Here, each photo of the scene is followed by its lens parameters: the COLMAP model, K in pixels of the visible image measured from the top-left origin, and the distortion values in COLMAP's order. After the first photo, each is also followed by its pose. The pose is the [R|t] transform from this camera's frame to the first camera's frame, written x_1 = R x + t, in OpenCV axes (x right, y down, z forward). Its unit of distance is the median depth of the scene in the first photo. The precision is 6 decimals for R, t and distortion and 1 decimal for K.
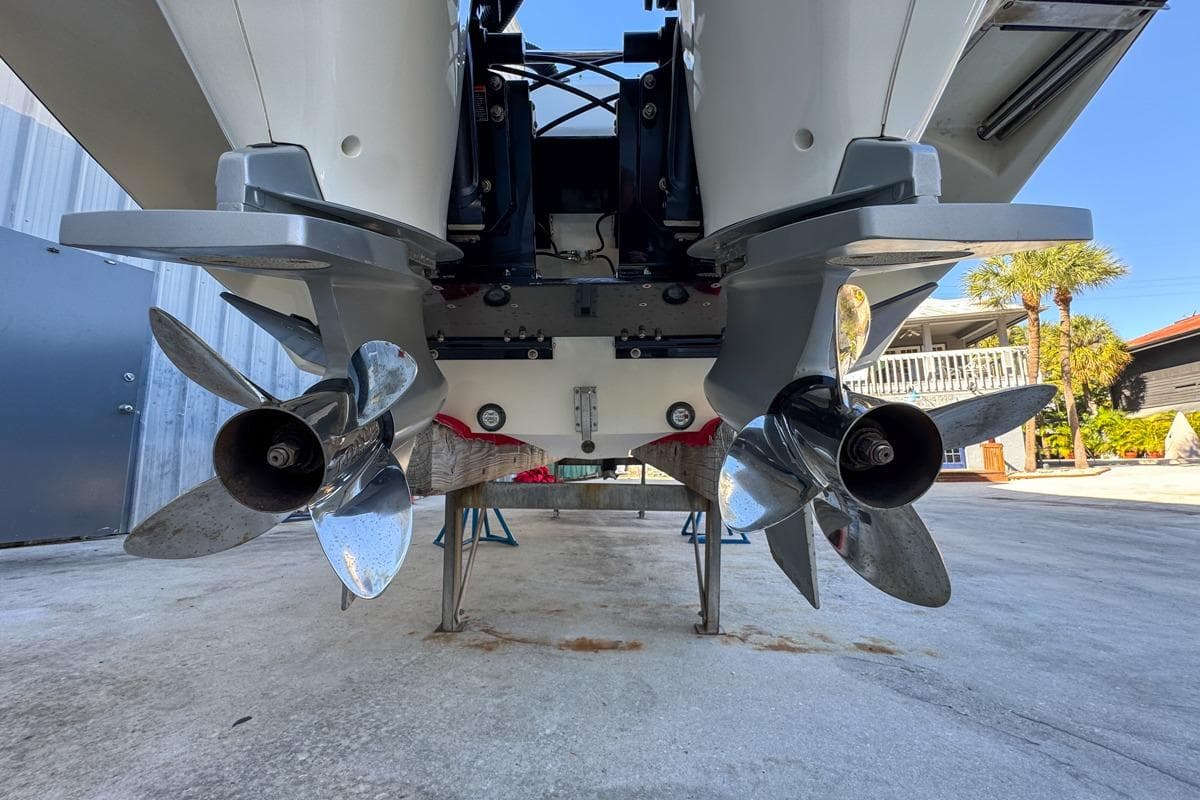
lens RADIAL K [[483.0, 0, 600.0], [0, 483.0, 400.0], [0, 0, 1]] dist [-0.001690, 0.000096]
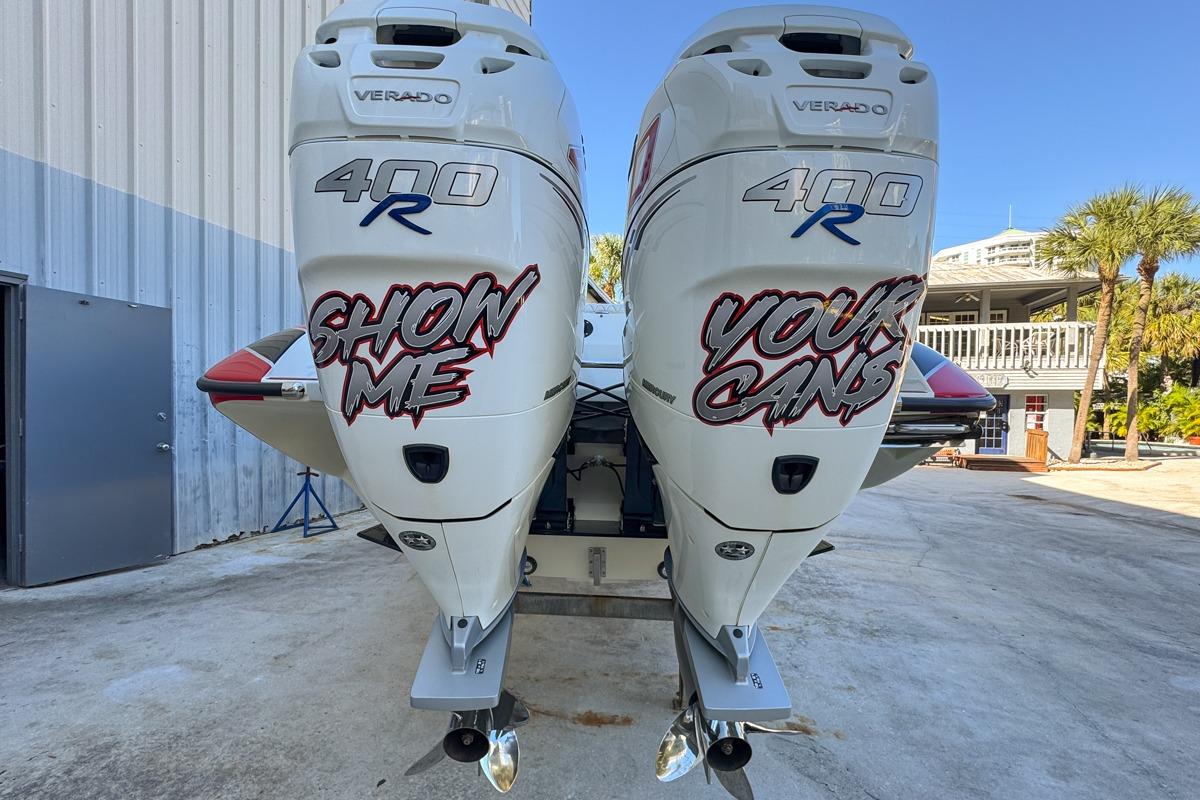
lens RADIAL K [[553.4, 0, 603.7], [0, 553.4, 435.7], [0, 0, 1]] dist [-0.001358, -0.000248]
pose [[0.999434, 0.033235, -0.005114, -0.005418], [-0.031858, 0.984544, 0.172216, -0.207923], [0.010758, -0.171956, 0.985046, -0.156863]]
